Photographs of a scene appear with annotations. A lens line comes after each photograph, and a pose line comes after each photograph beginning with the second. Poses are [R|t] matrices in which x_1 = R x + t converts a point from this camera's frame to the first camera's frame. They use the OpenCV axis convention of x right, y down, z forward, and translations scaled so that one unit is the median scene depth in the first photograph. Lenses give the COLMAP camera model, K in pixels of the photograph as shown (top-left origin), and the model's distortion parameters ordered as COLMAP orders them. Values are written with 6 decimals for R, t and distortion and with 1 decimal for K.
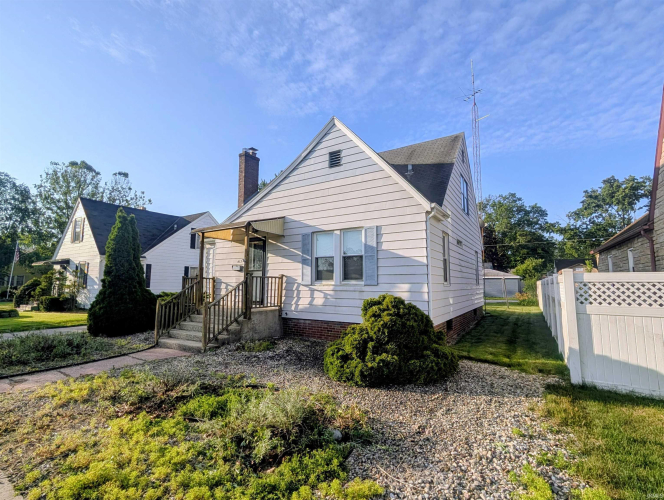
lens RADIAL K [[314.3, 0, 344.7], [0, 314.3, 252.1], [0, 0, 1]] dist [0.001948, 0.001737]
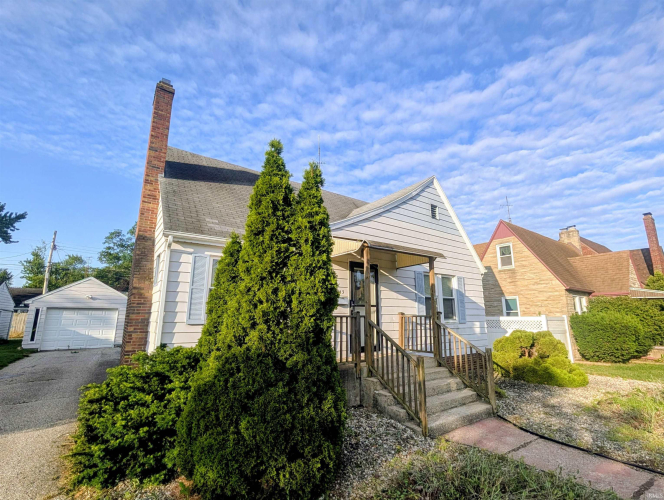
lens RADIAL K [[314.3, 0, 333.3], [0, 314.3, 258.7], [0, 0, 1]] dist [0.001948, 0.001737]
pose [[0.388887, 0.167188, 0.905989, -0.942614], [-0.096322, 0.985385, -0.140495, 0.054866], [-0.916237, -0.032630, 0.399307, 0.698227]]
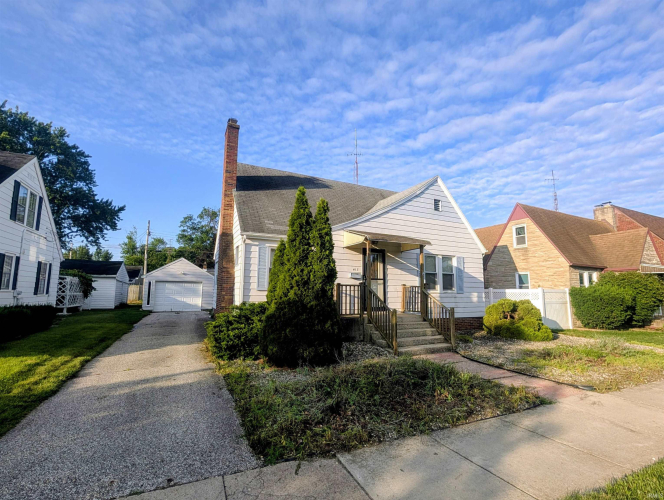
lens RADIAL K [[314.3, 0, 334.9], [0, 314.3, 255.5], [0, 0, 1]] dist [0.001948, 0.001737]
pose [[0.531794, 0.100641, 0.840872, -1.168460], [-0.096415, 0.993653, -0.057951, 0.048626], [-0.841367, -0.050255, 0.538122, 0.486182]]
